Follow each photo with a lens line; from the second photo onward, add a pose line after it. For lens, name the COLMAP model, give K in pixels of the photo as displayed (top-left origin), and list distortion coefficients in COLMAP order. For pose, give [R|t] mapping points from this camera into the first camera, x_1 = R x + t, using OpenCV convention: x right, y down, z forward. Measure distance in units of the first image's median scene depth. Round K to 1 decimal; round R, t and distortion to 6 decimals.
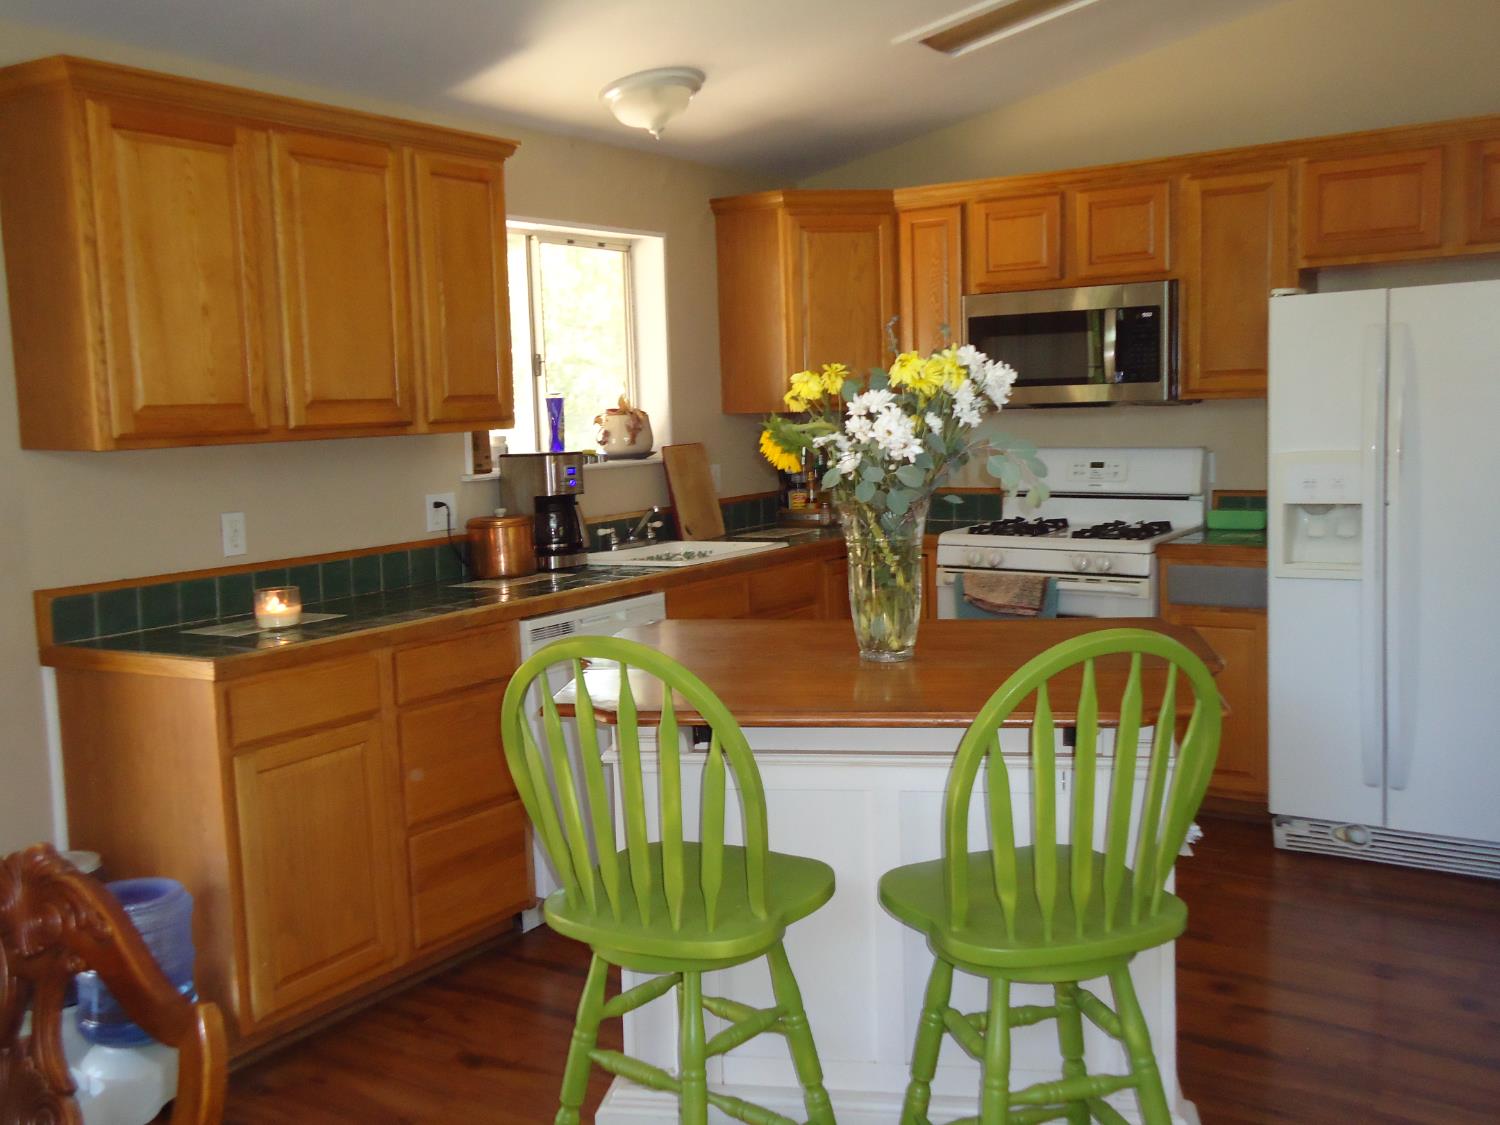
lens RADIAL K [[1432.0, 0, 749.1], [0, 1432.0, 560.2], [0, 0, 1]] dist [0.016706, 0.000000]
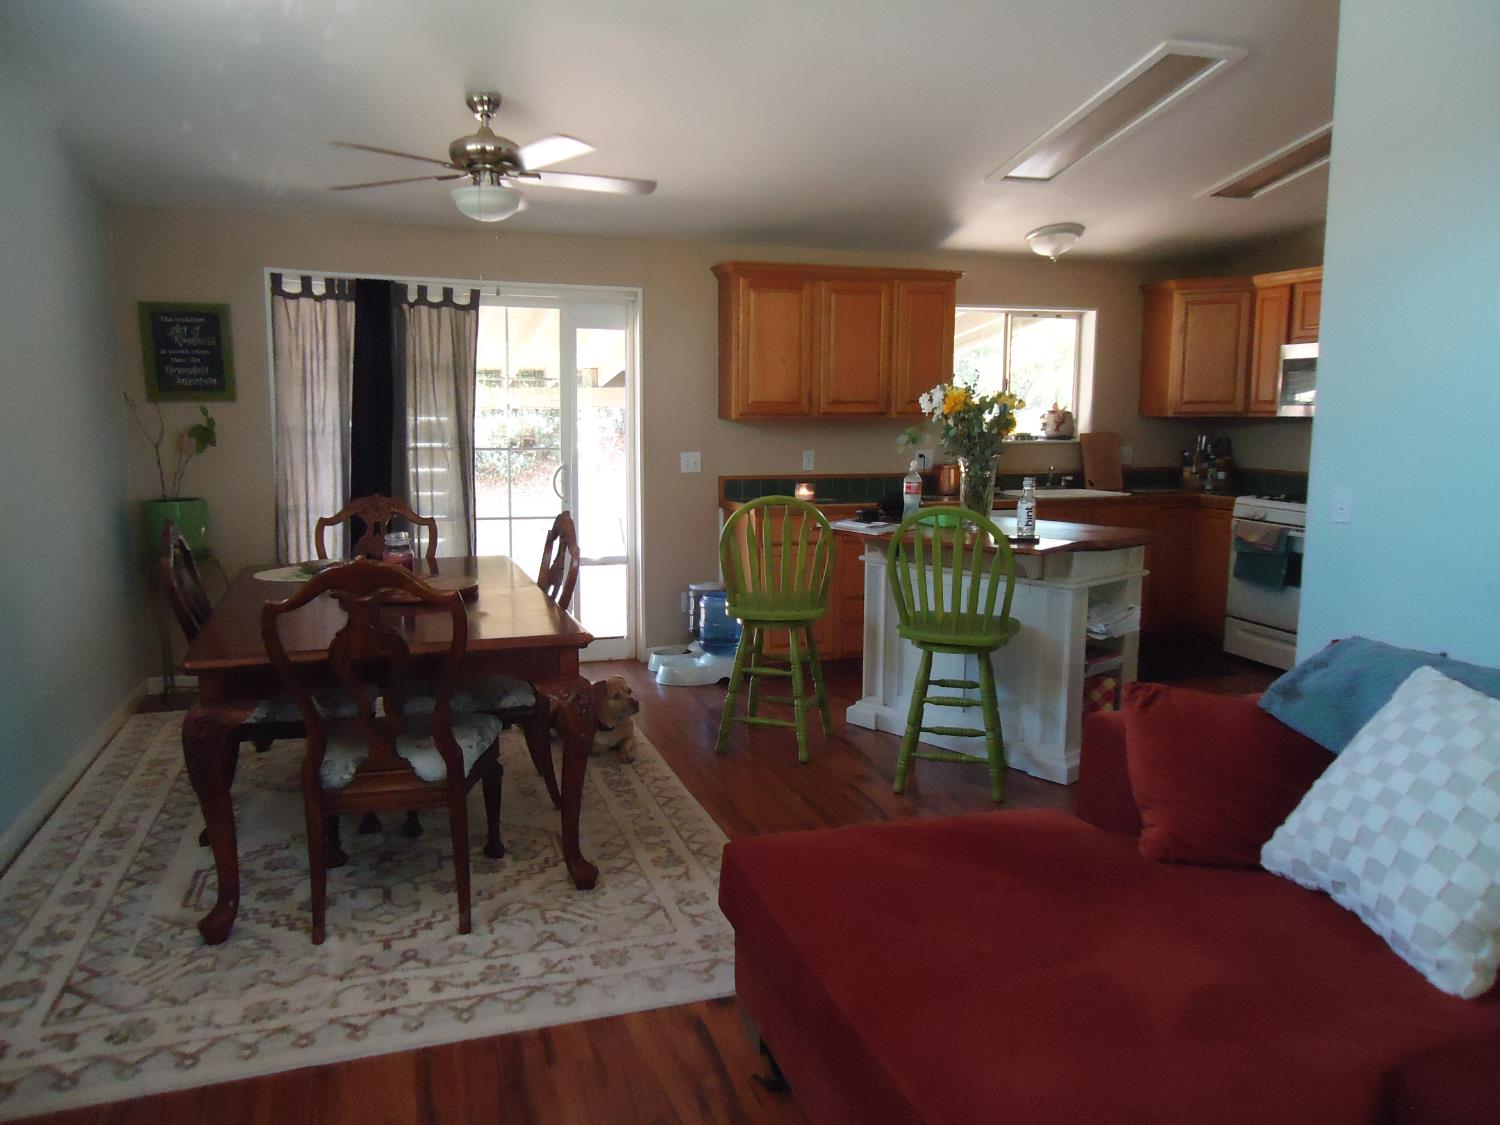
lens RADIAL K [[1130.3, 0, 750.9], [0, 1130.3, 561.0], [0, 0, 1]] dist [0.007592, -0.005499]
pose [[0.783036, 0.117073, -0.610858, 0.487882], [-0.097068, 0.993094, 0.065901, 0.022046], [0.614355, 0.007692, 0.788992, -0.318918]]
